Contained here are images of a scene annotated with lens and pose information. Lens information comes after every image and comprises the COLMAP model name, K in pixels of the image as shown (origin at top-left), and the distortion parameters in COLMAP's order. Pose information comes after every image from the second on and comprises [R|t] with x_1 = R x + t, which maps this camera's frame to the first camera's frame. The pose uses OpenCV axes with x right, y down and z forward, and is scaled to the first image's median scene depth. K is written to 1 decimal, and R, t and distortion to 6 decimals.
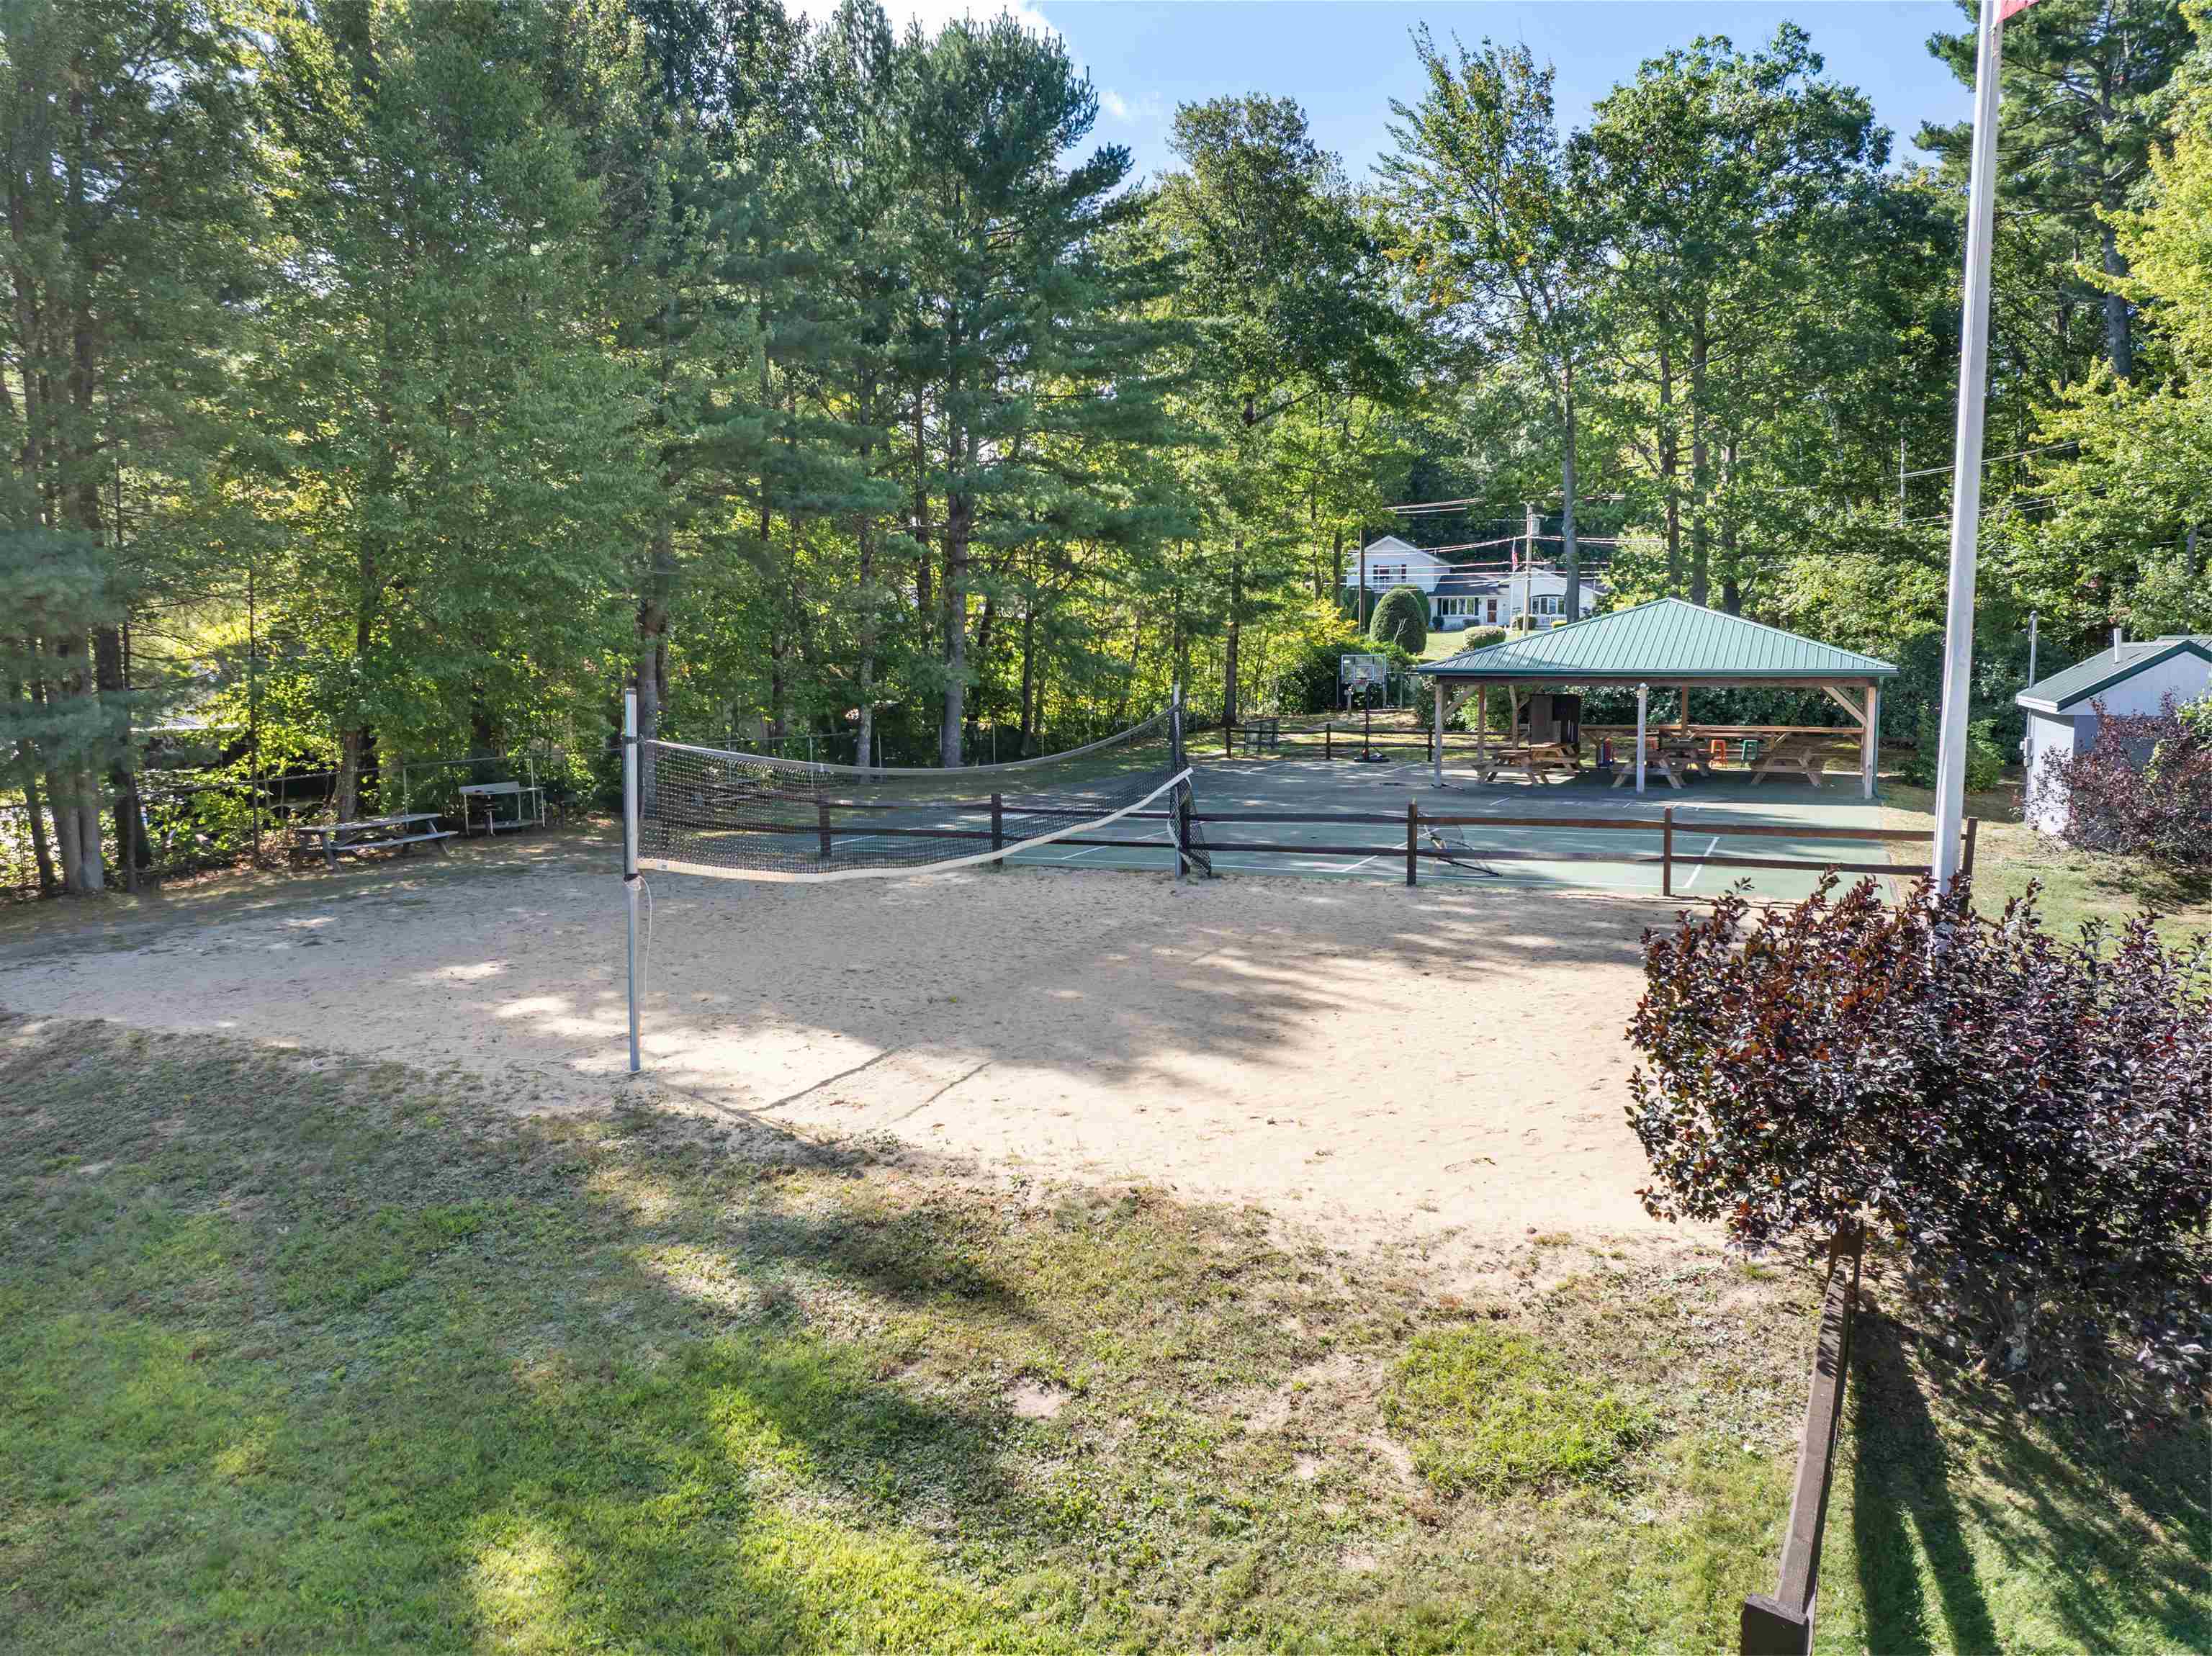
lens RADIAL K [[1557.1, 0, 1104.6], [0, 1557.1, 831.0], [0, 0, 1]] dist [-0.044552, 0.009315]
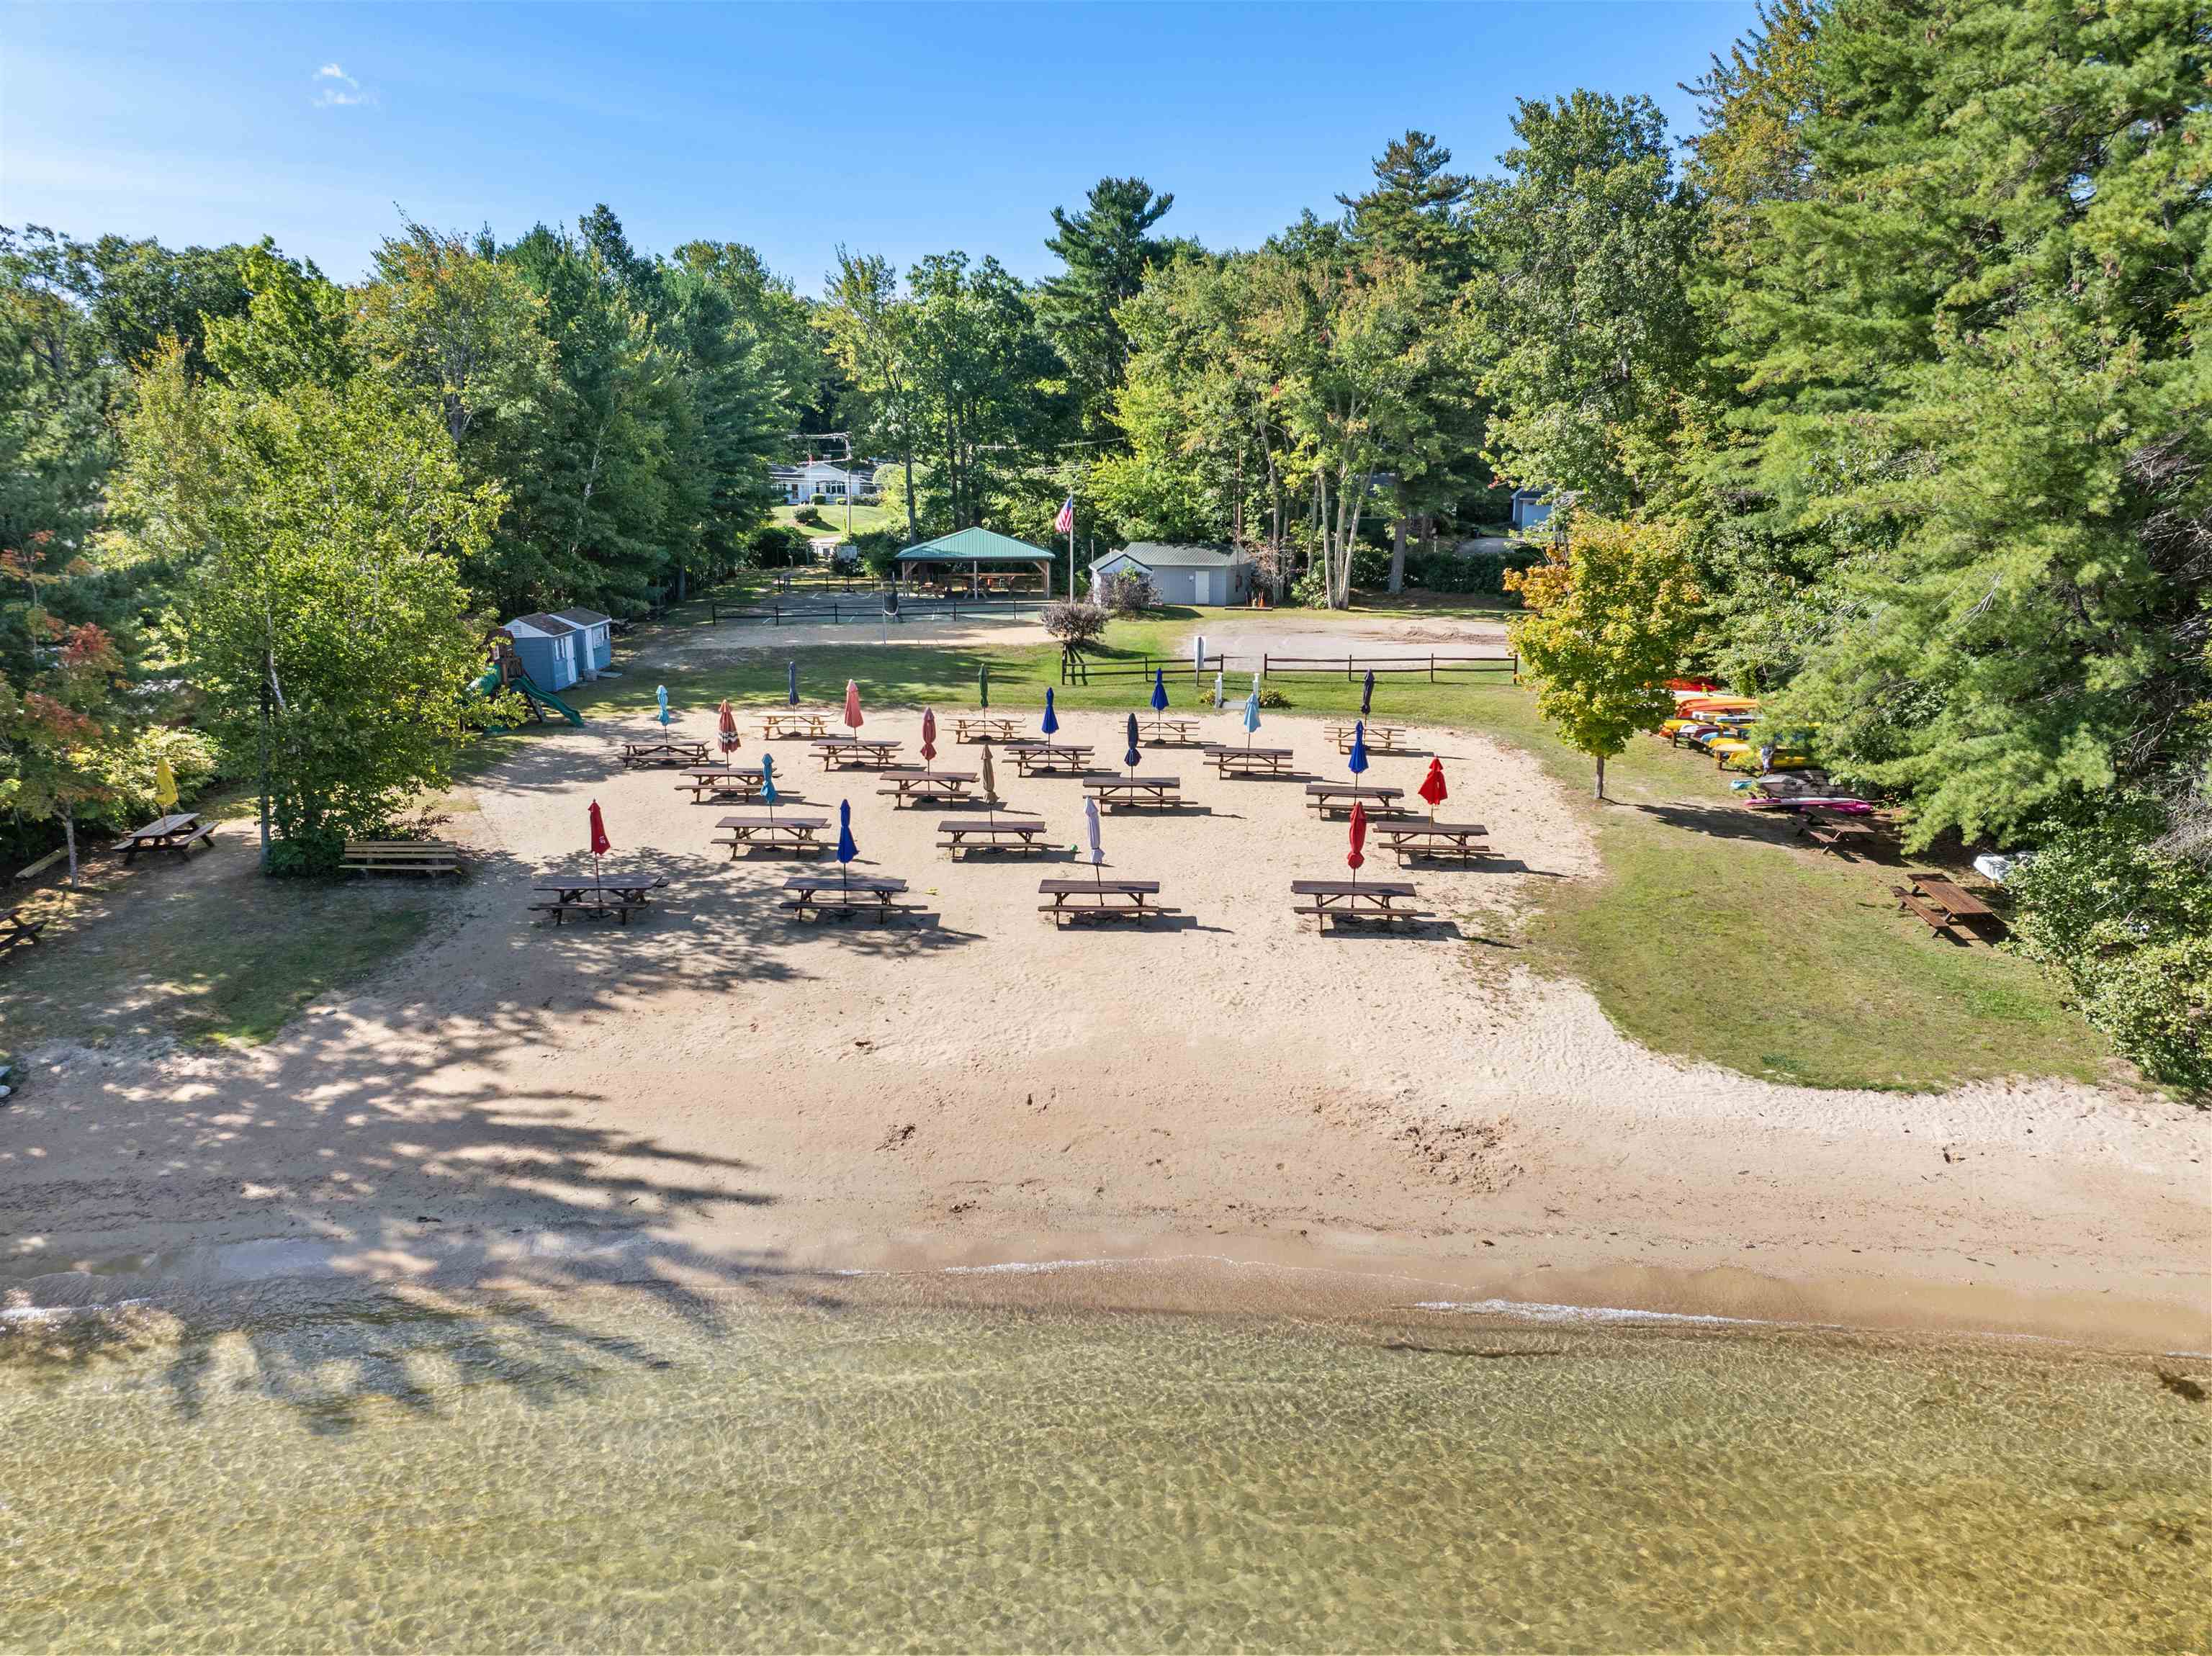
lens RADIAL K [[1557.1, 0, 1109.1], [0, 1557.1, 825.8], [0, 0, 1]] dist [-0.044552, 0.009315]
pose [[0.854265, -0.102395, 0.509653, -0.941995], [0.046812, 0.991578, 0.120754, 0.053911], [-0.517726, -0.079298, 0.851864, -1.596249]]
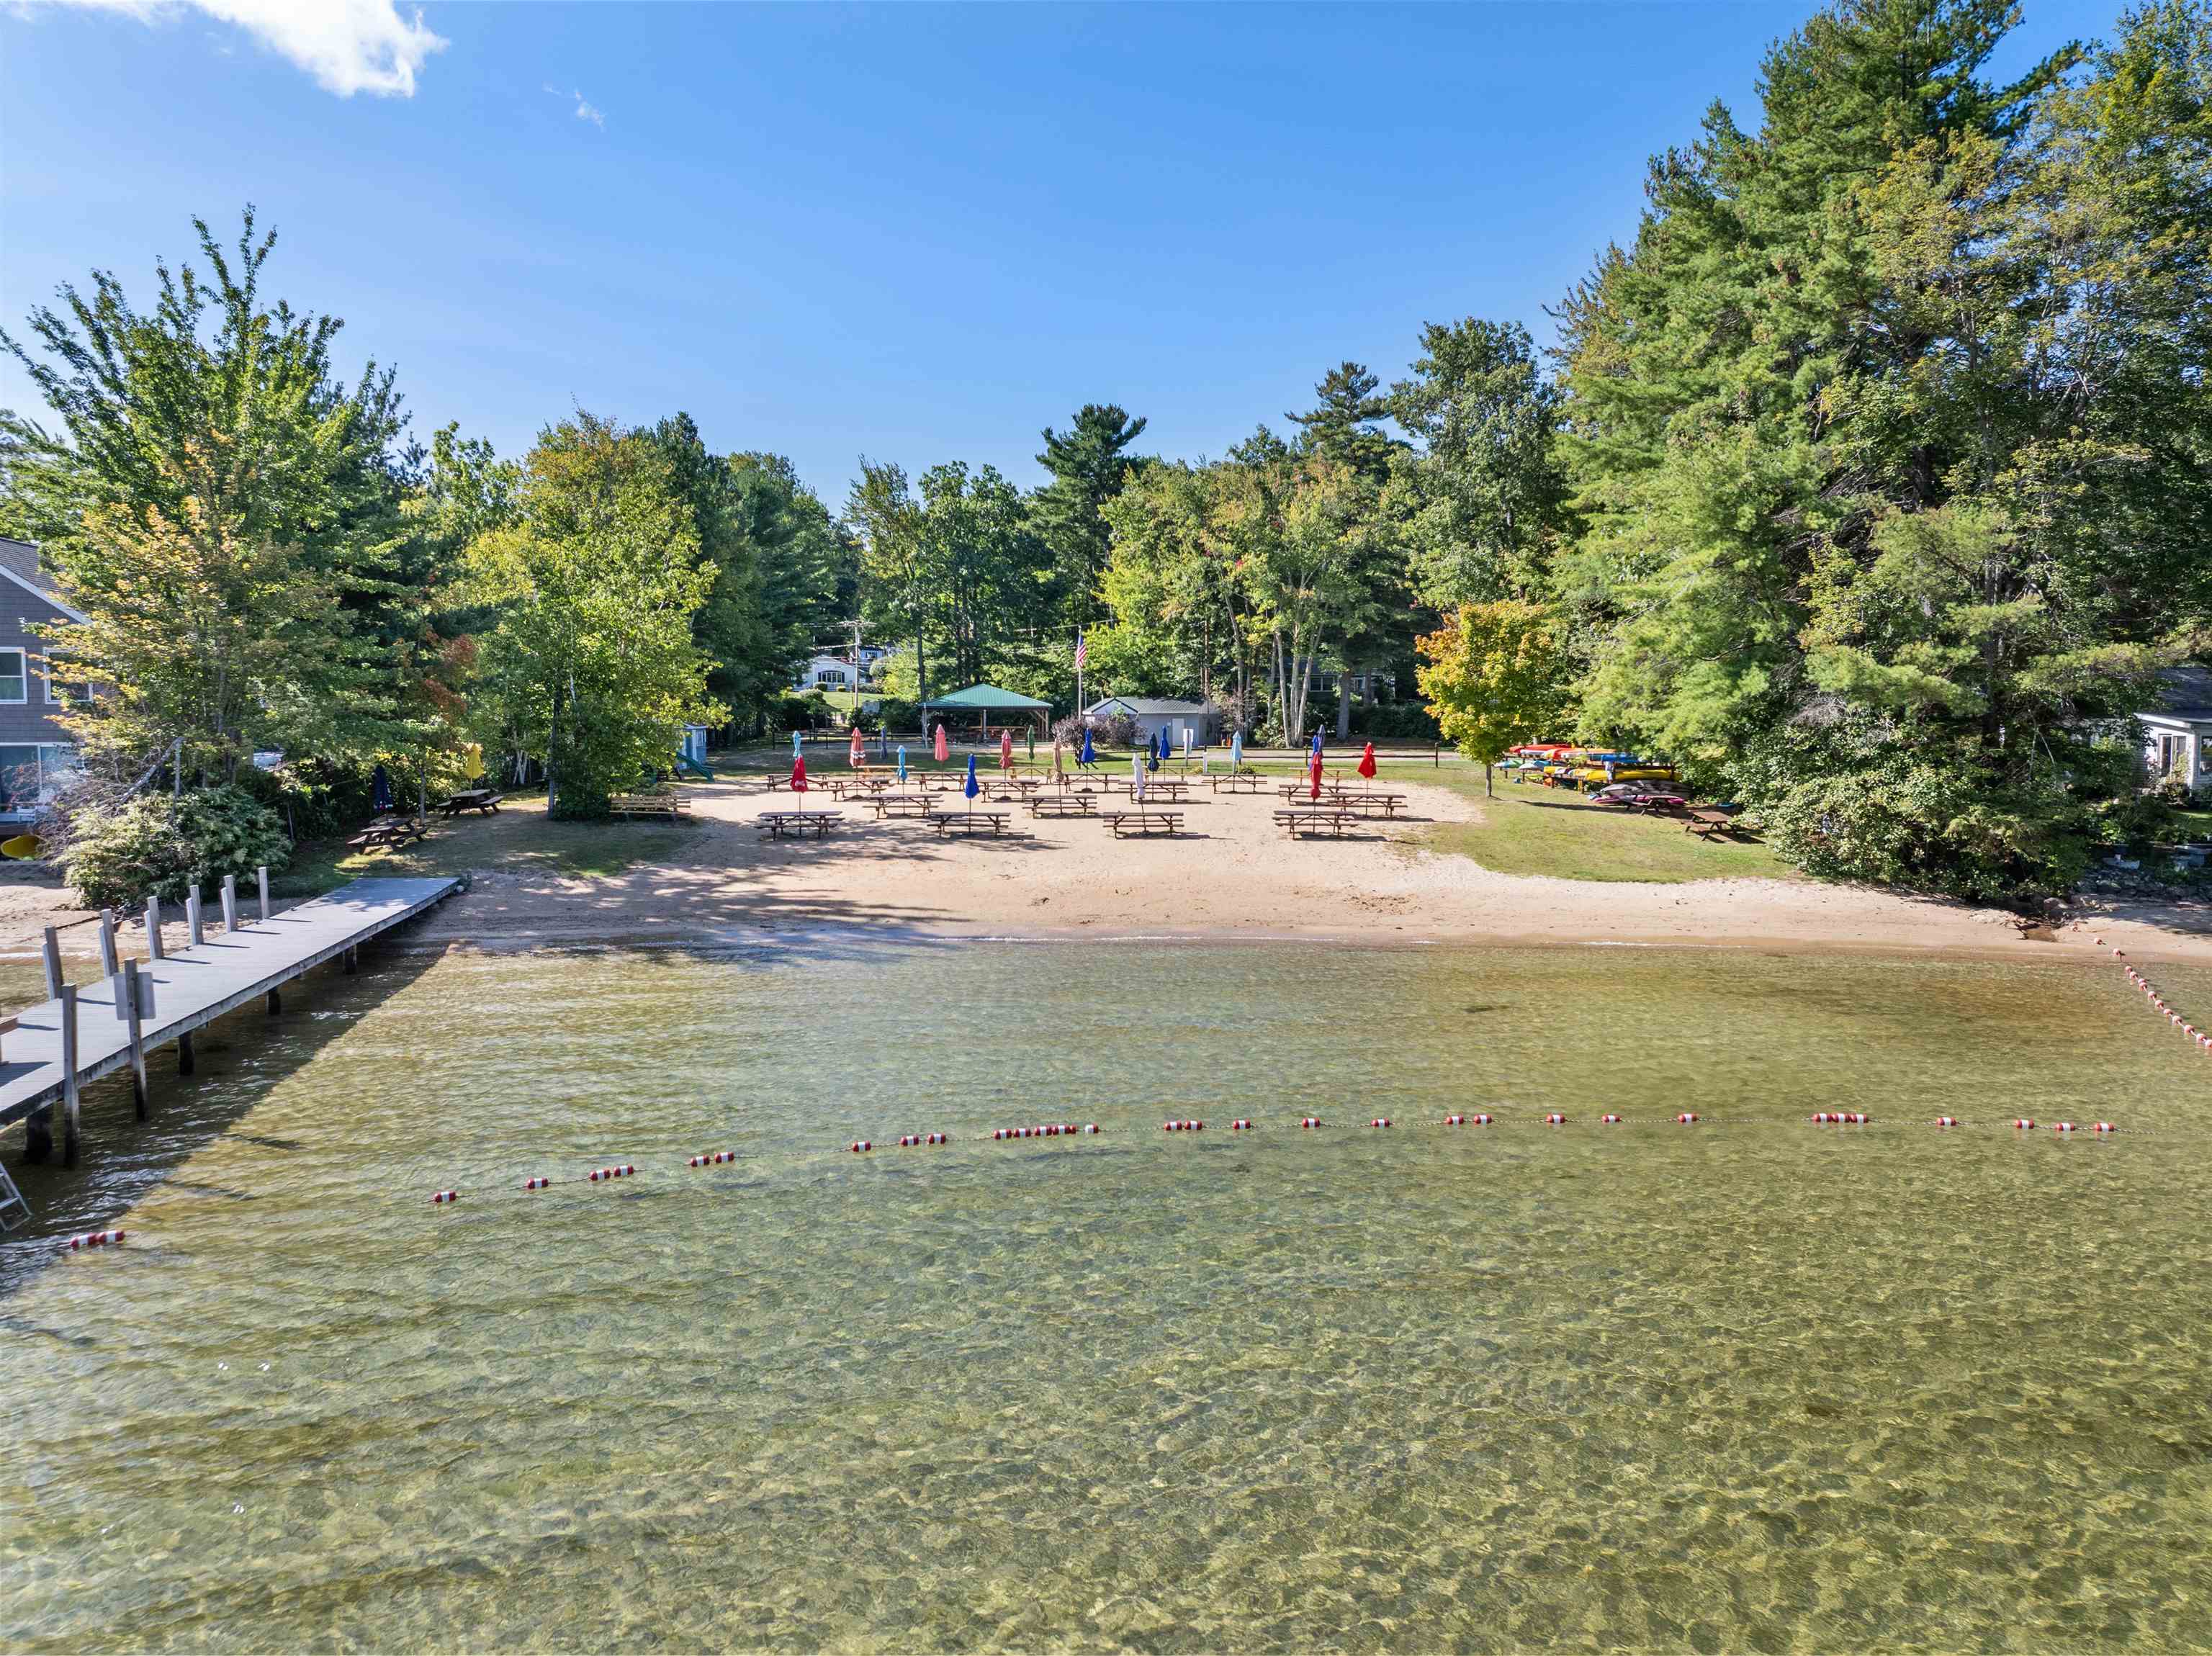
lens RADIAL K [[1557.1, 0, 1103.3], [0, 1557.1, 826.0], [0, 0, 1]] dist [-0.044552, 0.009315]
pose [[0.840495, -0.027015, 0.541145, -1.248809], [0.046965, 0.998630, -0.023092, 0.241958], [-0.539780, 0.044824, 0.840612, -1.938135]]
